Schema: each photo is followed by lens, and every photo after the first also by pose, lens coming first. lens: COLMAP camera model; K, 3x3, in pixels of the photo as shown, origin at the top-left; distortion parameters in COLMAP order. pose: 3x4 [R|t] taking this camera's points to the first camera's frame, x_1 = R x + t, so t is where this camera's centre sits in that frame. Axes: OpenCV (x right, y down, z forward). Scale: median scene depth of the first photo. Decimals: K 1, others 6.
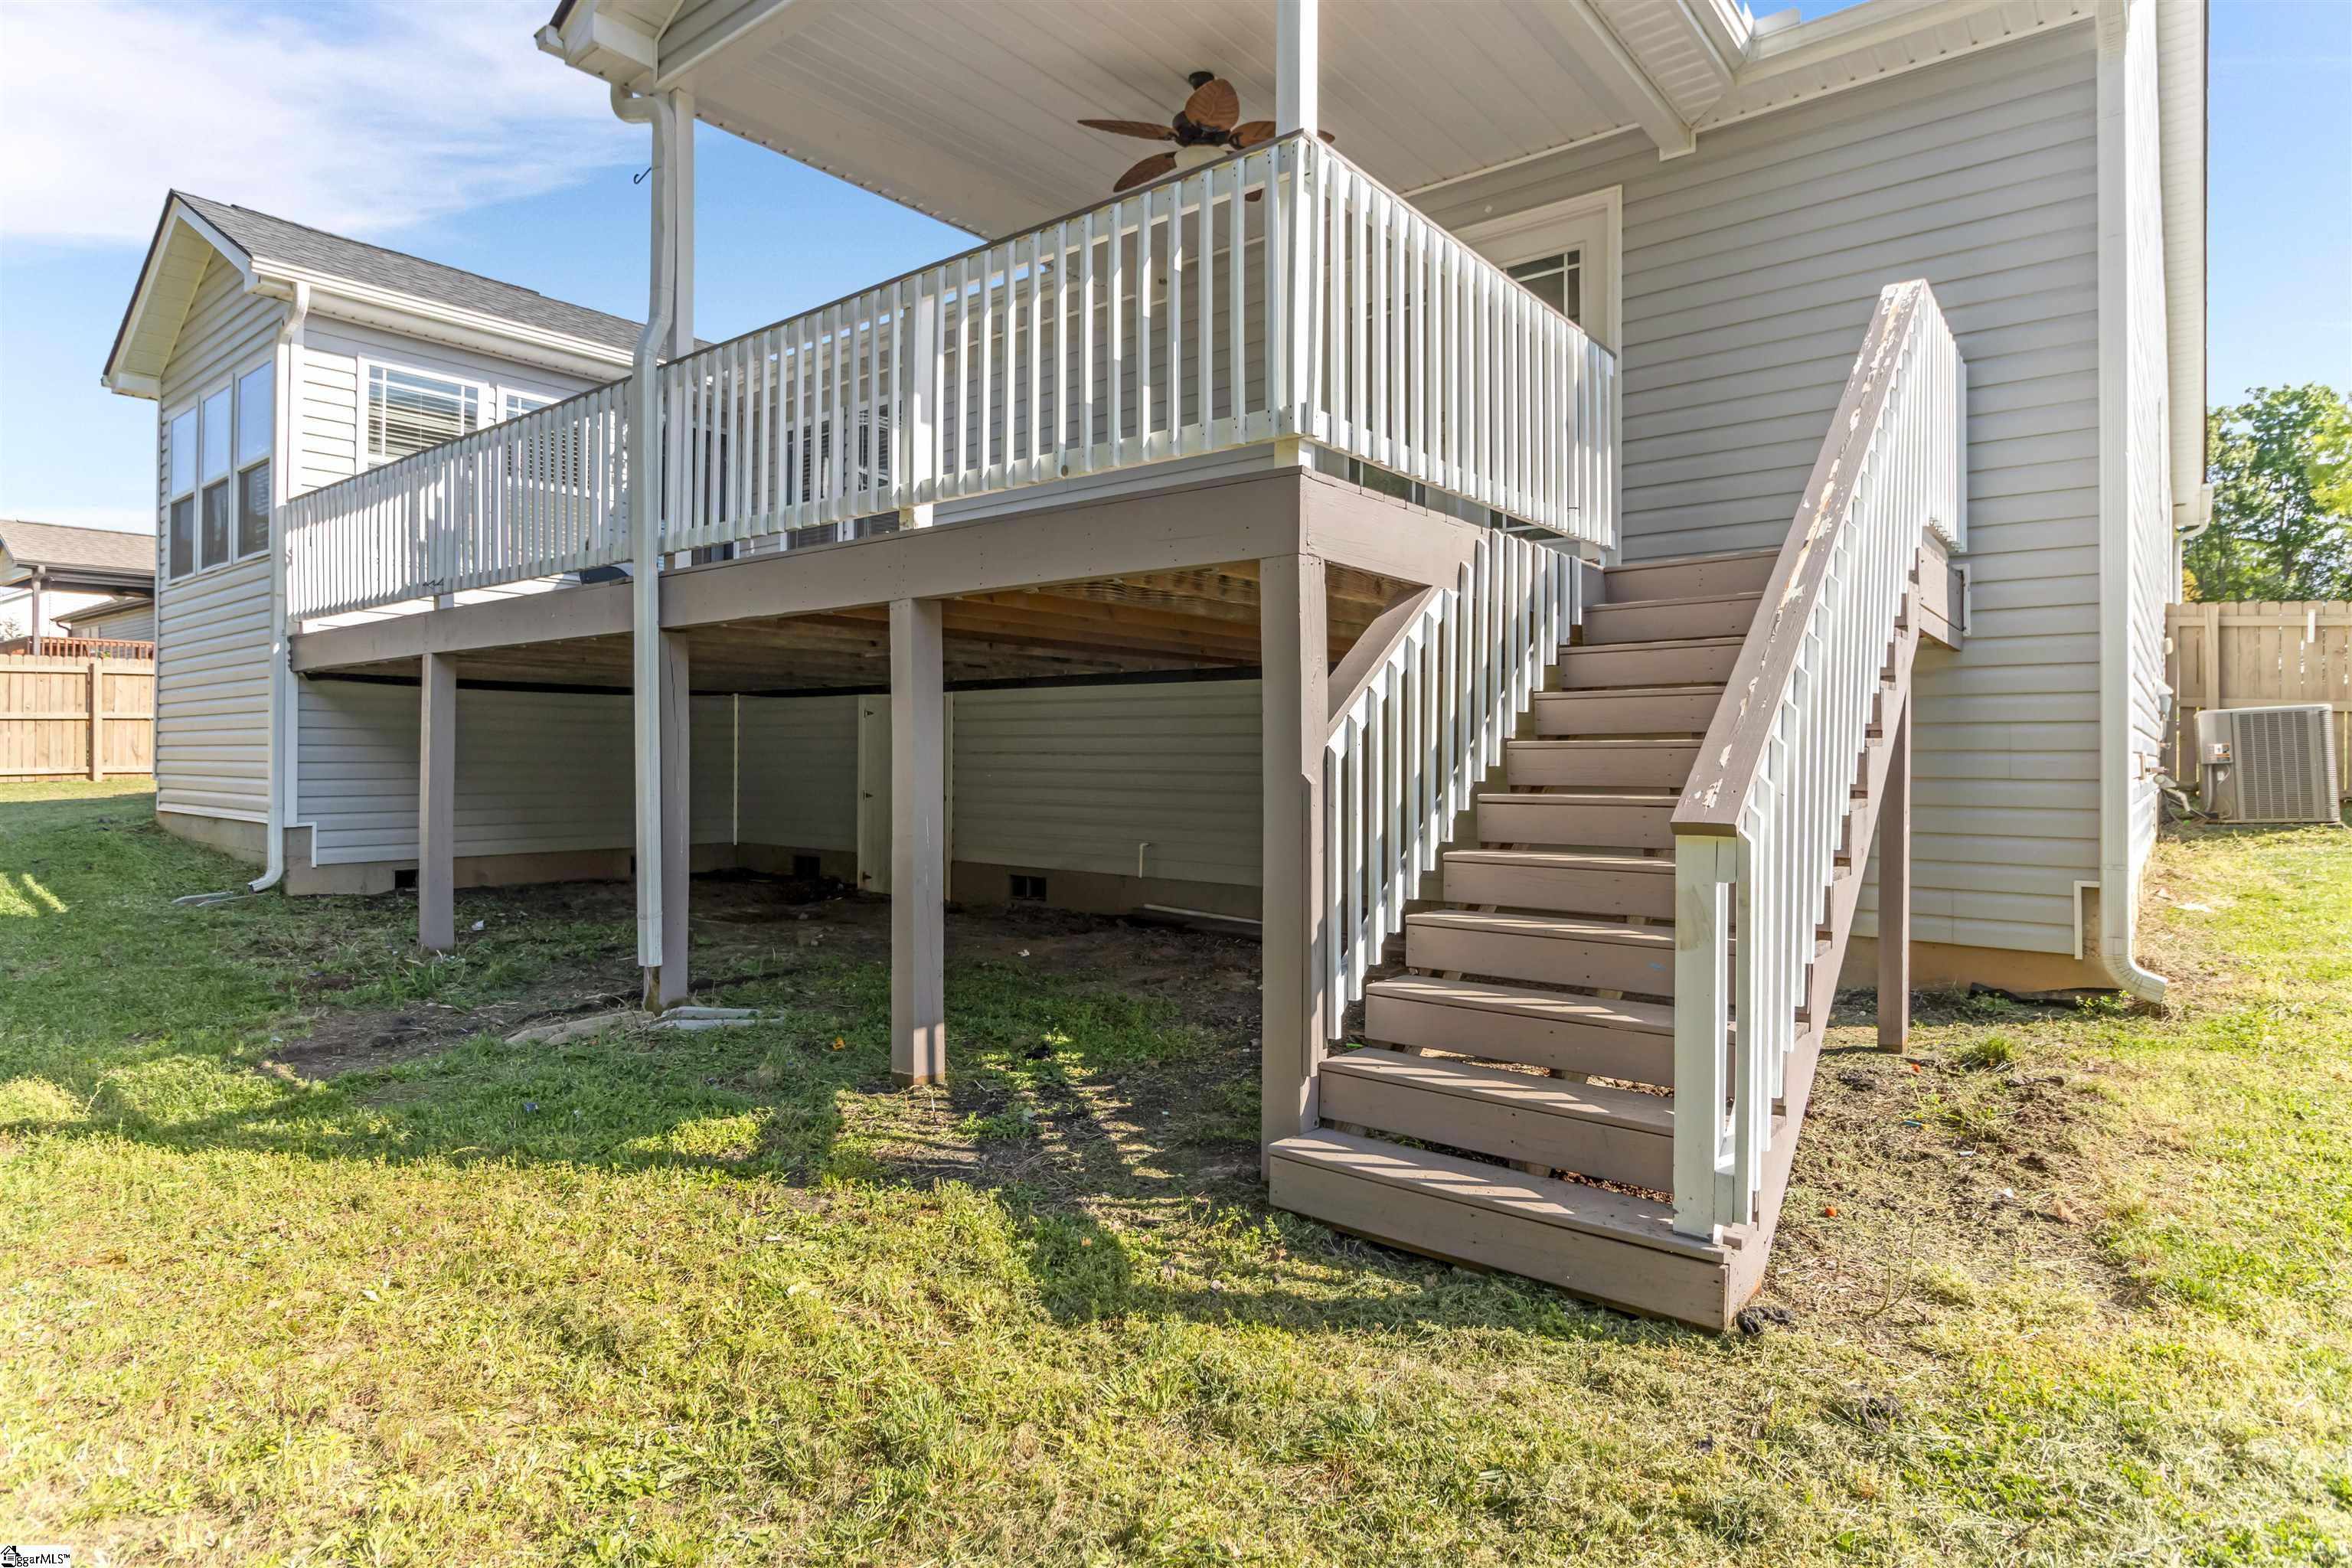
lens RADIAL K [[1258.6, 0, 1175.3], [0, 1258.6, 761.9], [0, 0, 1]] dist [-0.014396, -0.000761]
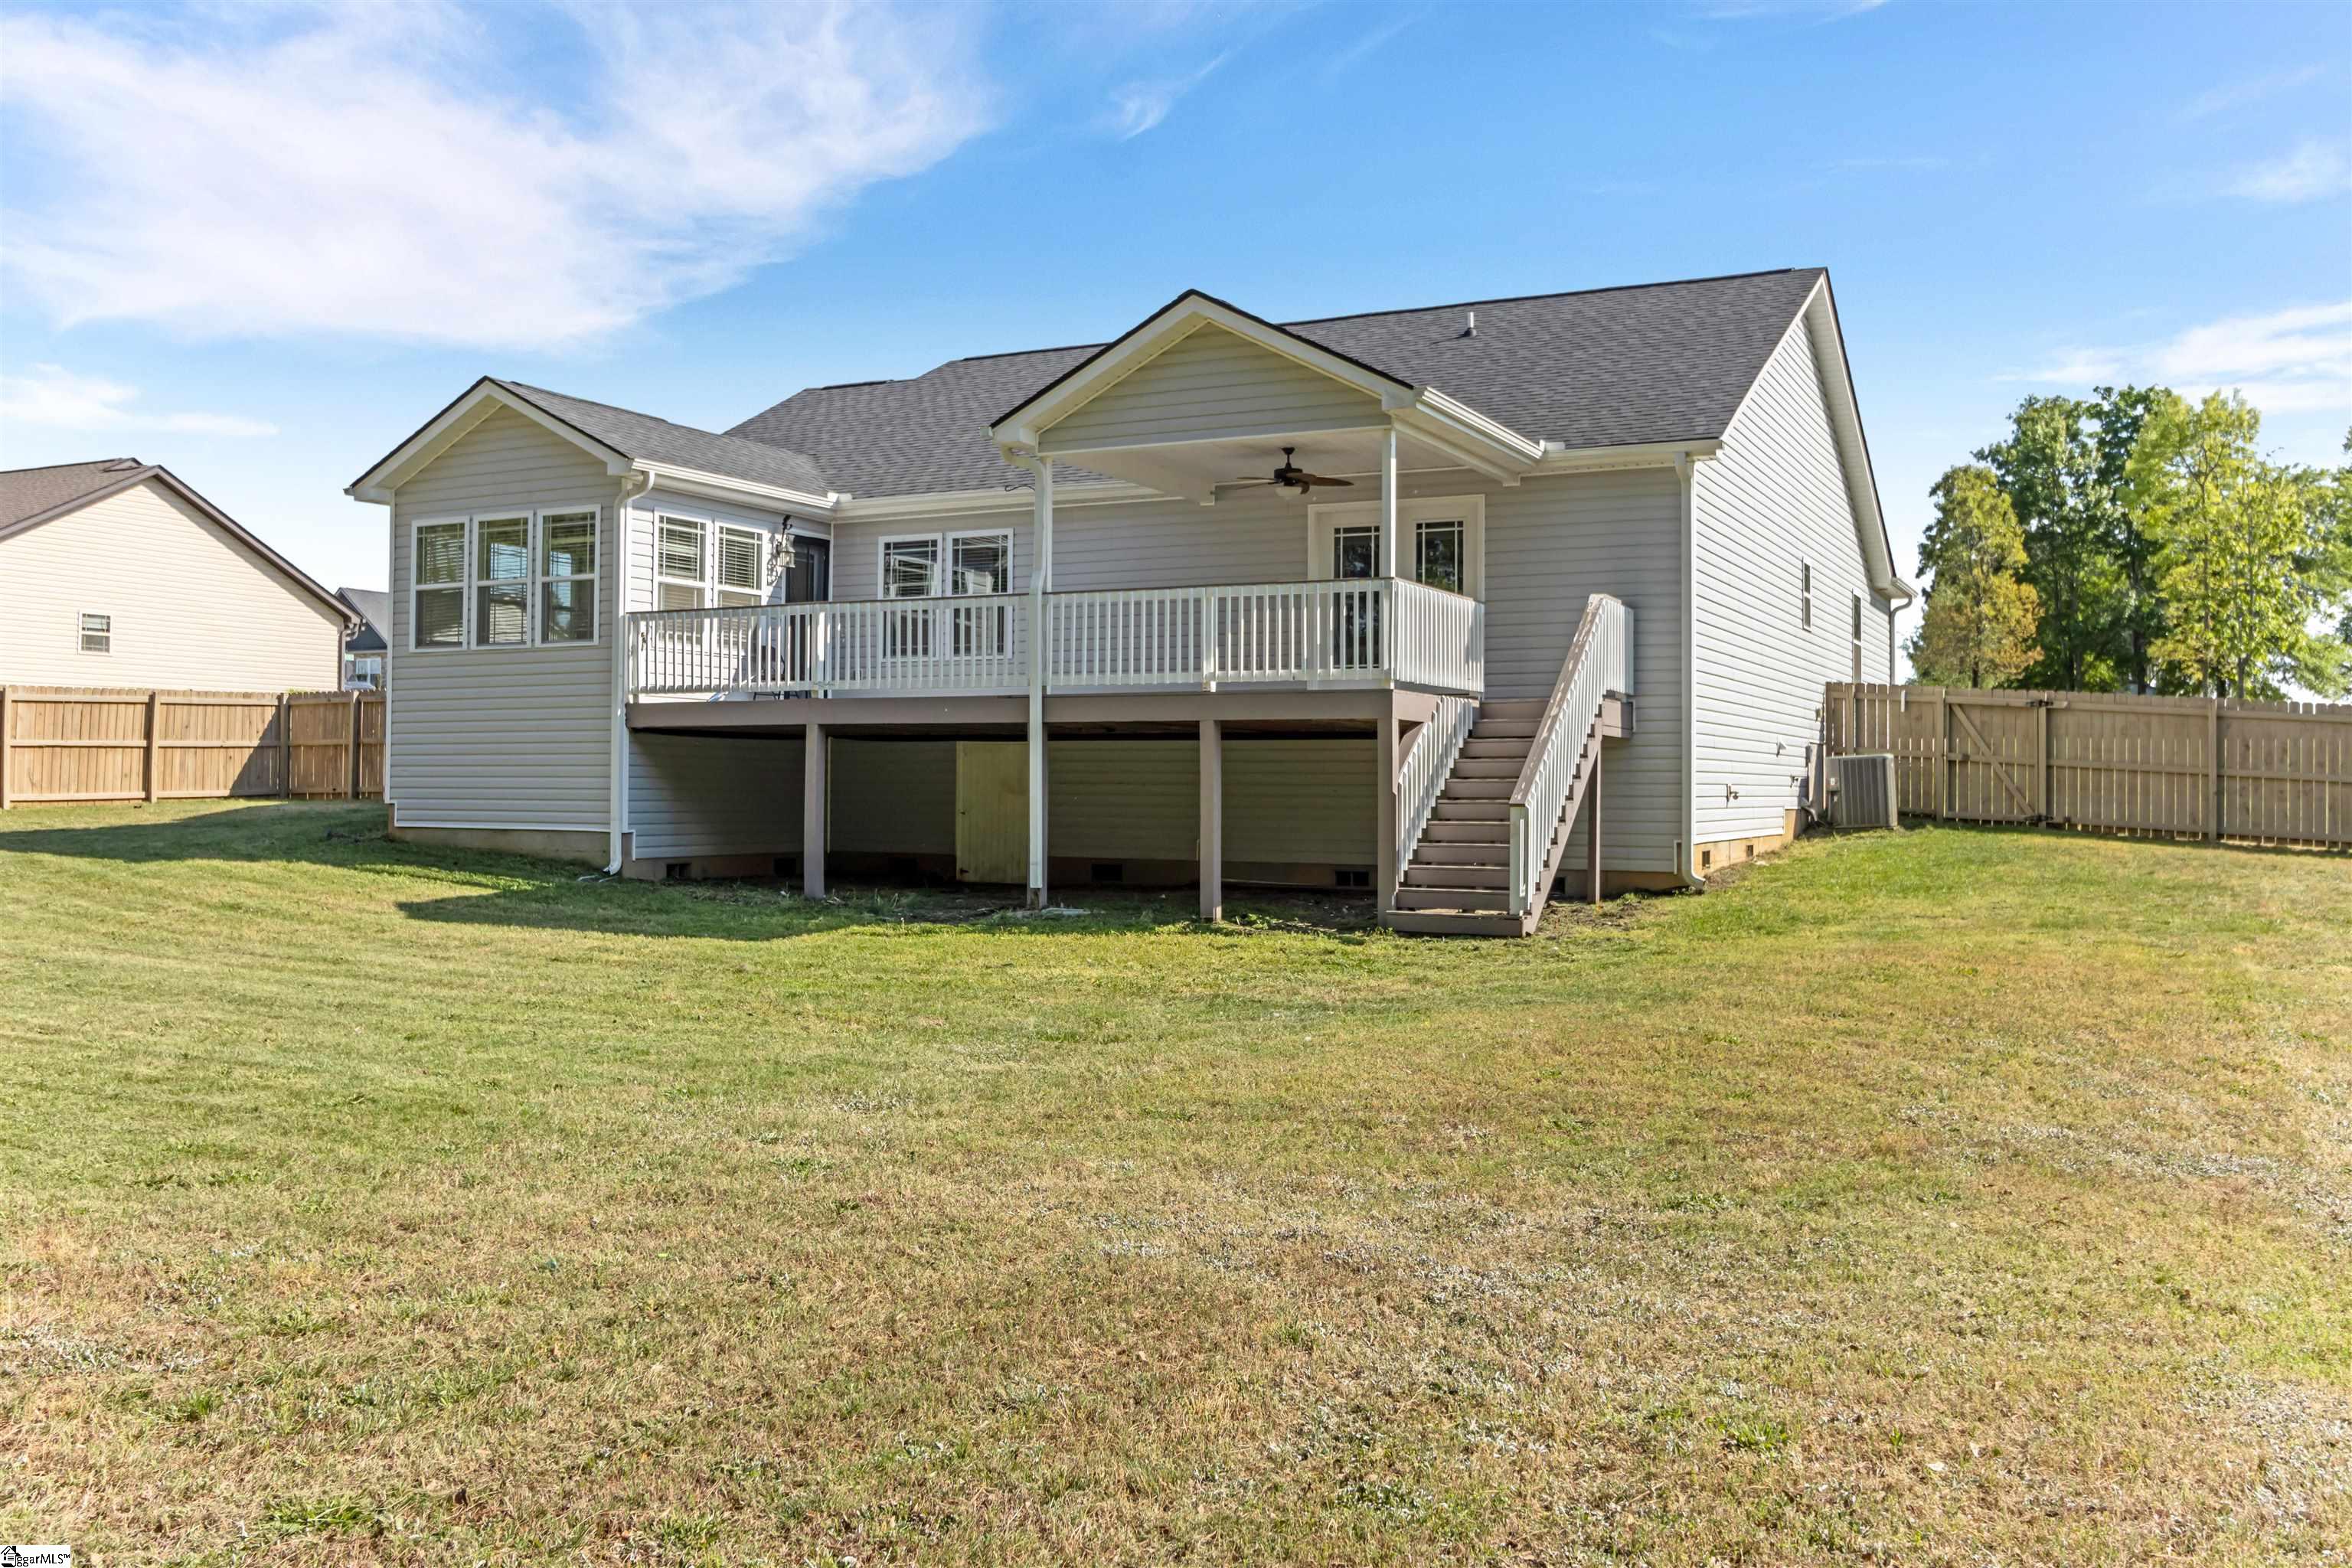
lens RADIAL K [[1948.3, 0, 1177.0], [0, 1948.3, 774.6], [0, 0, 1]] dist [-0.069035, 0.004965]
pose [[0.978408, 0.001994, 0.206674, -0.927726], [0.000069, 0.999950, -0.009970, 0.010615], [-0.206684, 0.009769, 0.978359, -2.339504]]
